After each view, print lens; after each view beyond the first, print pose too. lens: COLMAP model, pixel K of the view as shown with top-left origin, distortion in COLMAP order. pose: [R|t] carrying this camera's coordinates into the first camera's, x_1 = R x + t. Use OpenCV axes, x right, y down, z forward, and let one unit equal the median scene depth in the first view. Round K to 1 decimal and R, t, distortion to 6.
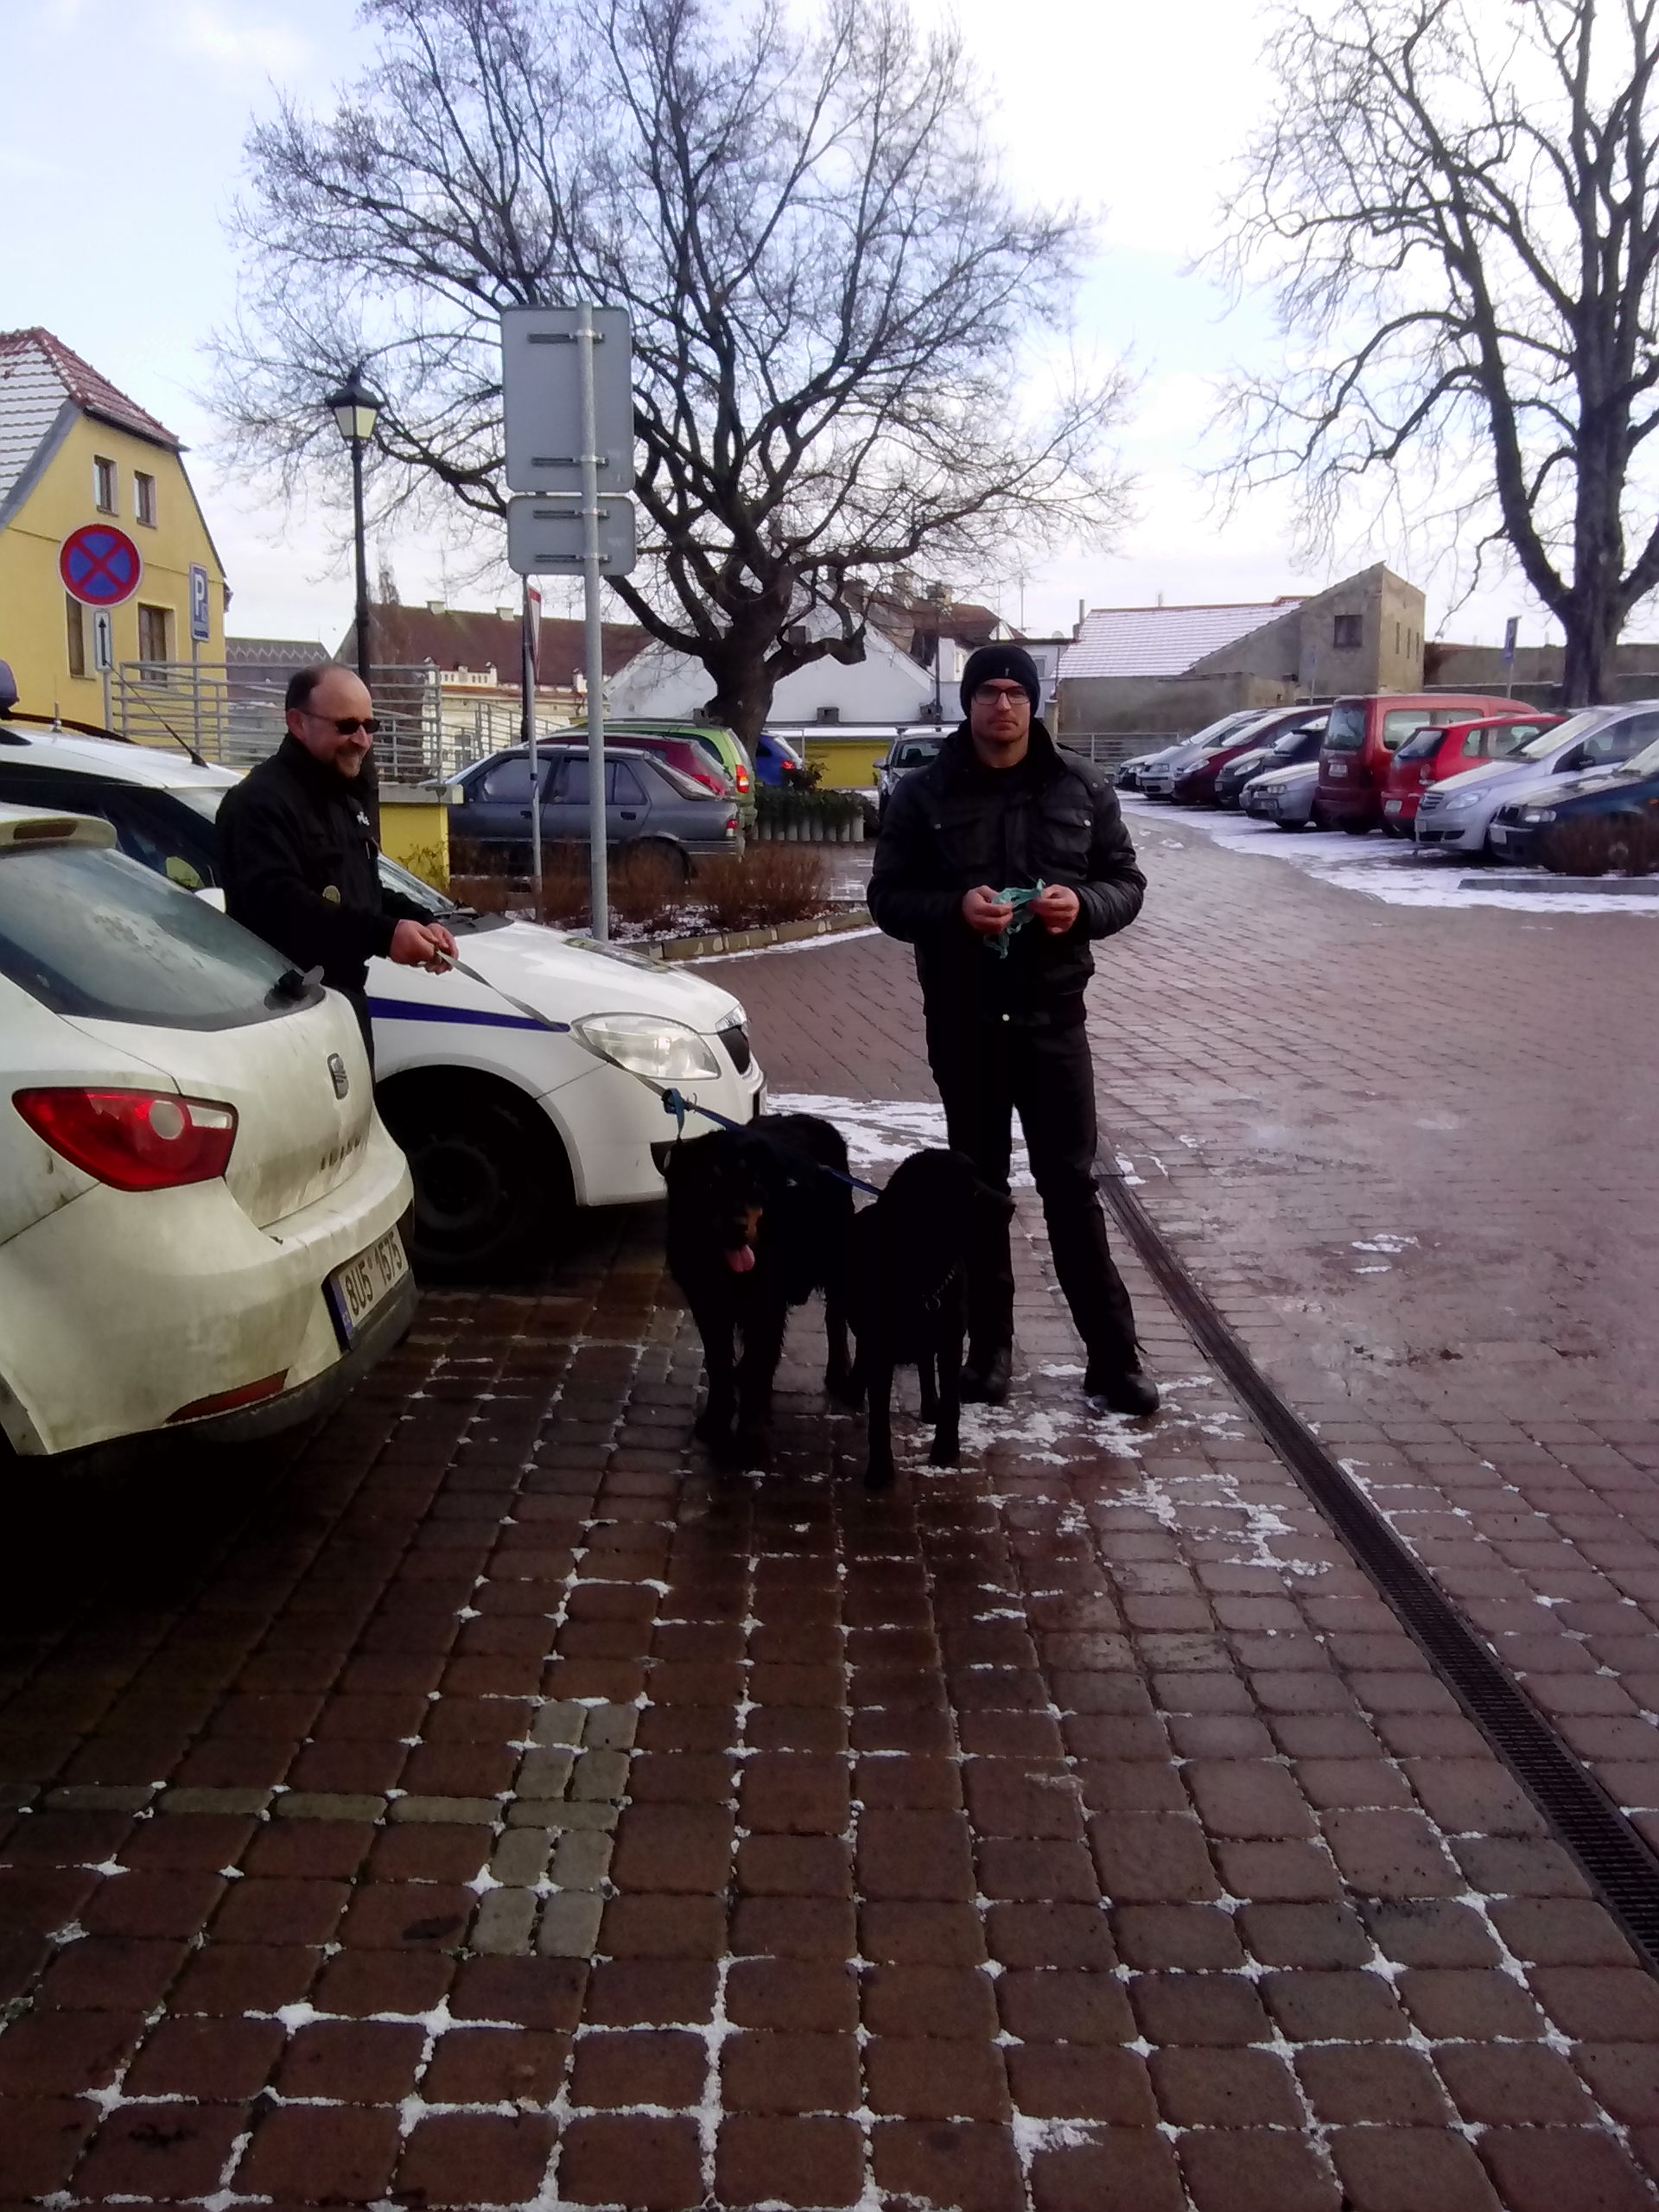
lens RADIAL K [[2042.0, 0, 820.7], [0, 2042.0, 1104.4], [0, 0, 1]] dist [-0.008191, 0.000000]
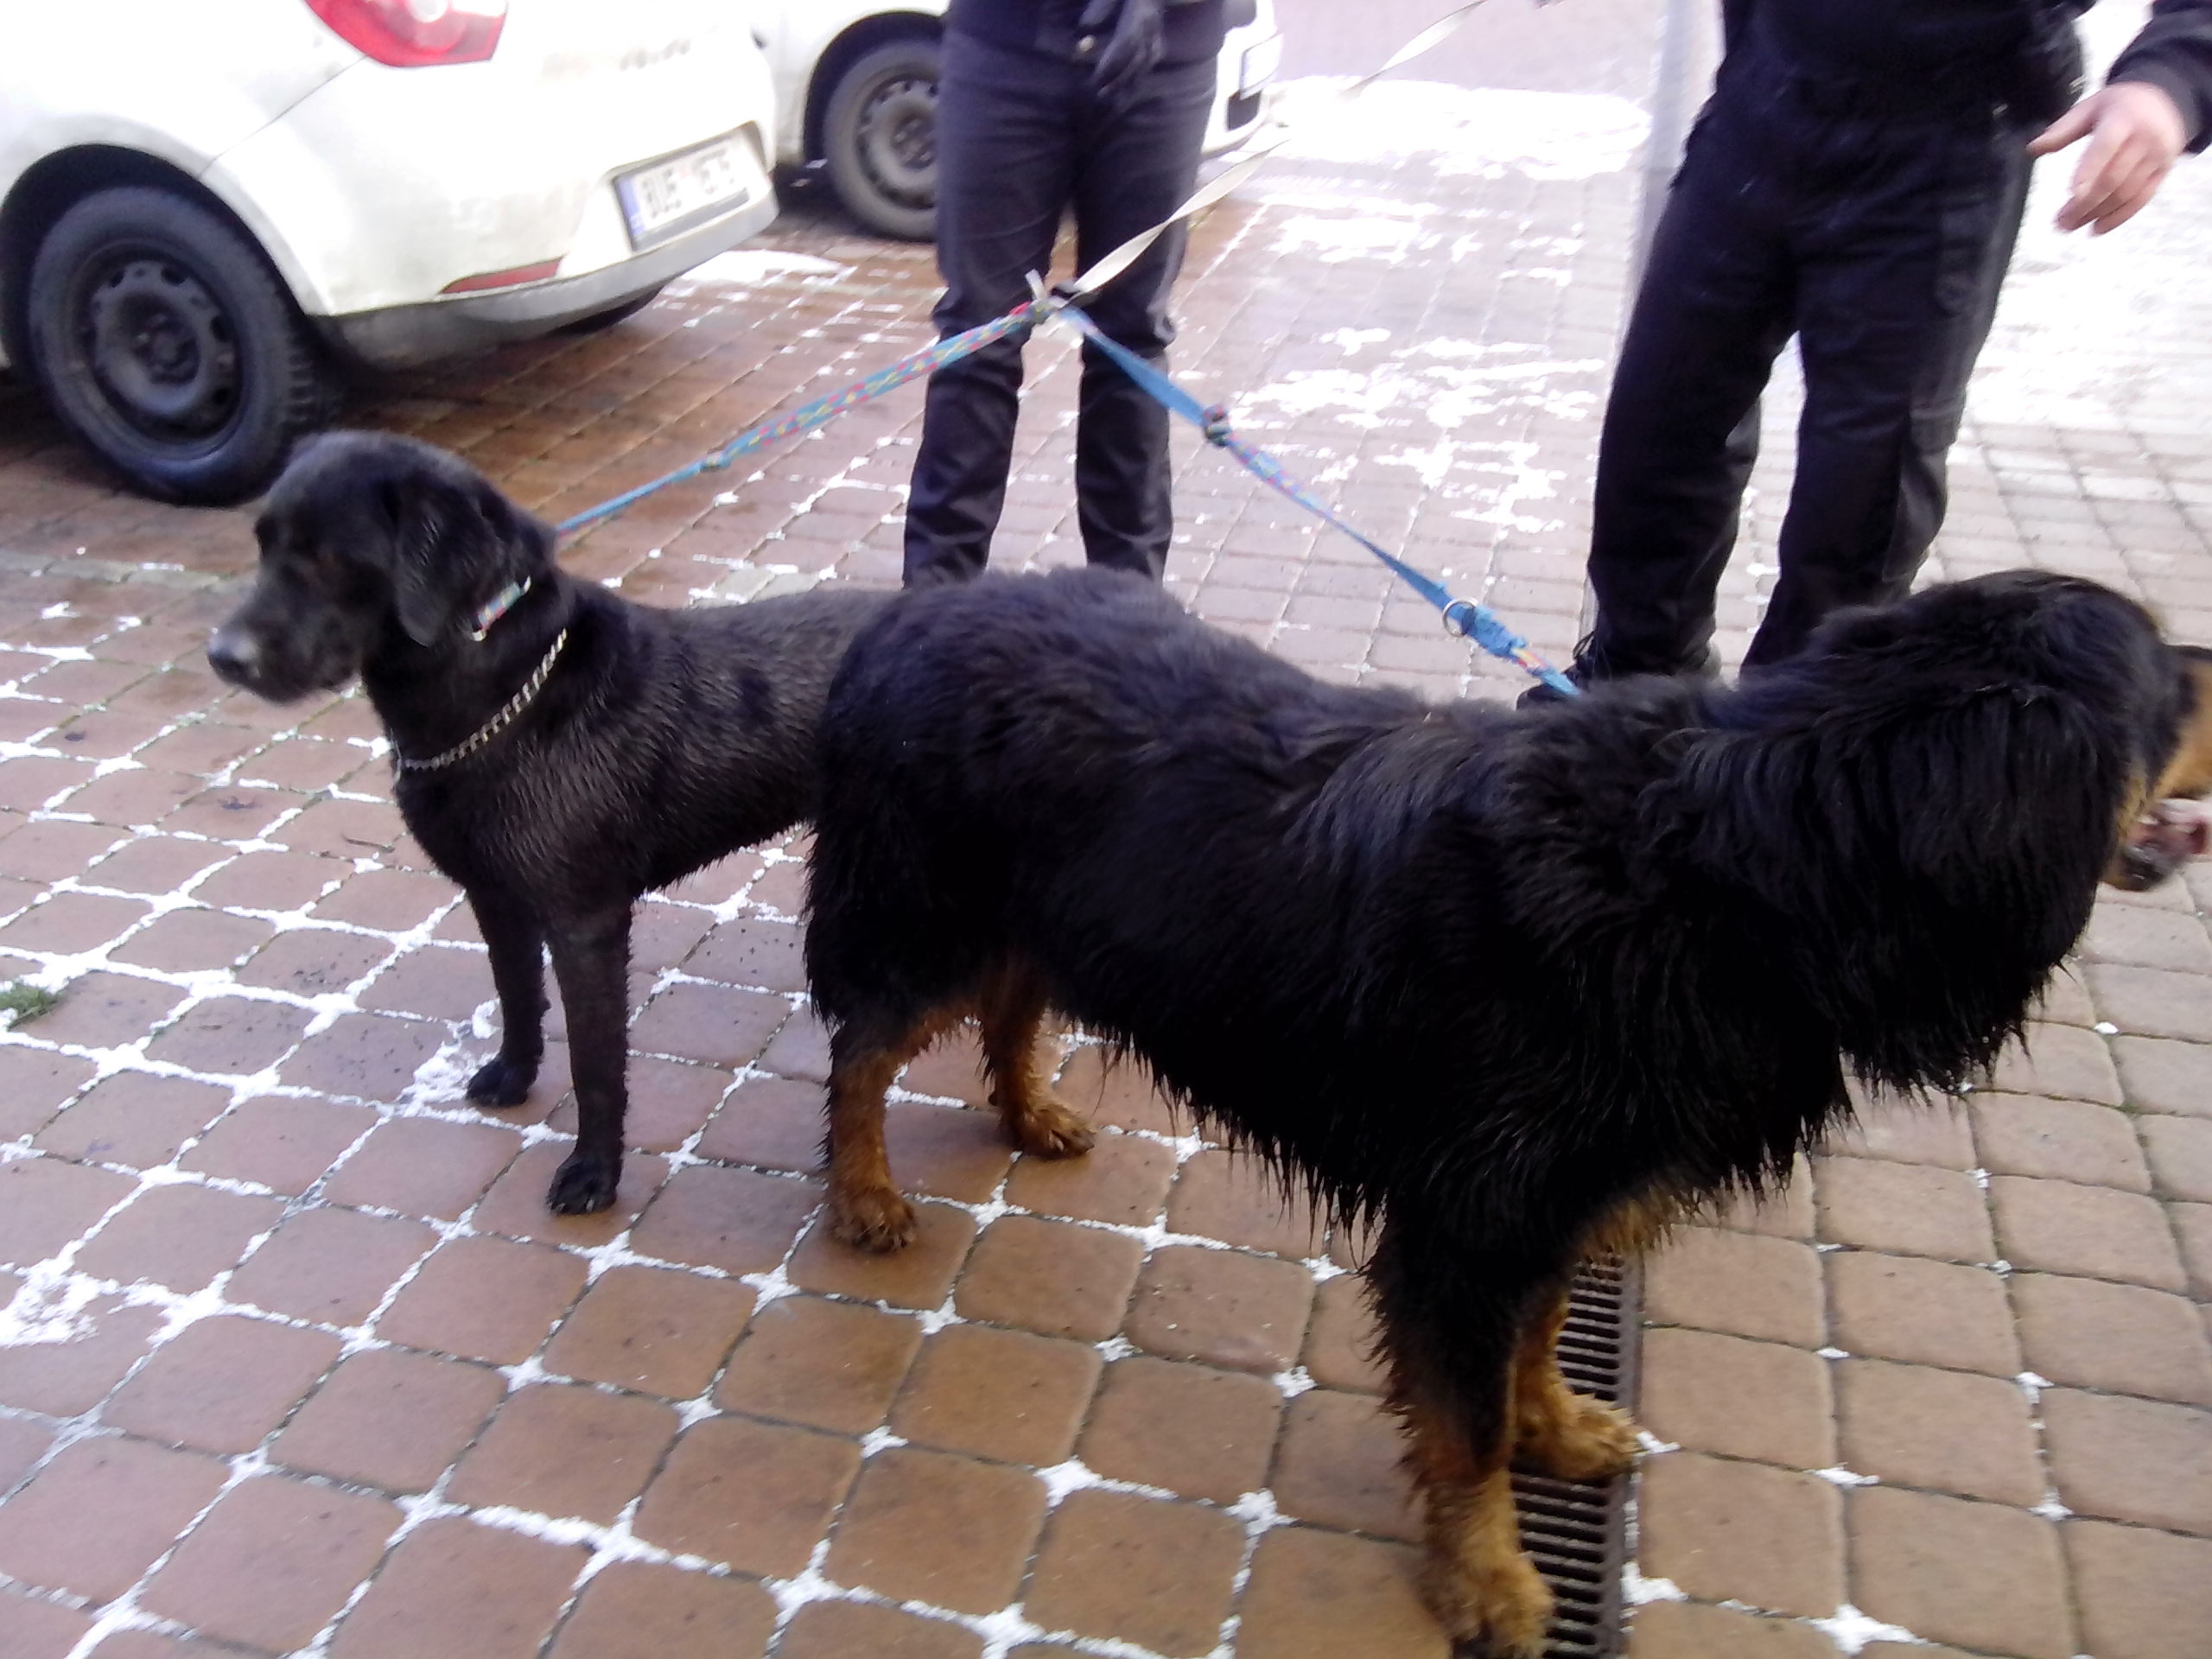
lens RADIAL K [[2042.0, 0, 1134.8], [0, 2042.0, 897.9], [0, 0, 1]] dist [-0.008191, 0.000000]
pose [[0.963119, 0.117099, -0.242259, 0.305041], [-0.028795, 0.940023, 0.339893, 0.063345], [0.267530, -0.320381, 0.908726, -0.017858]]
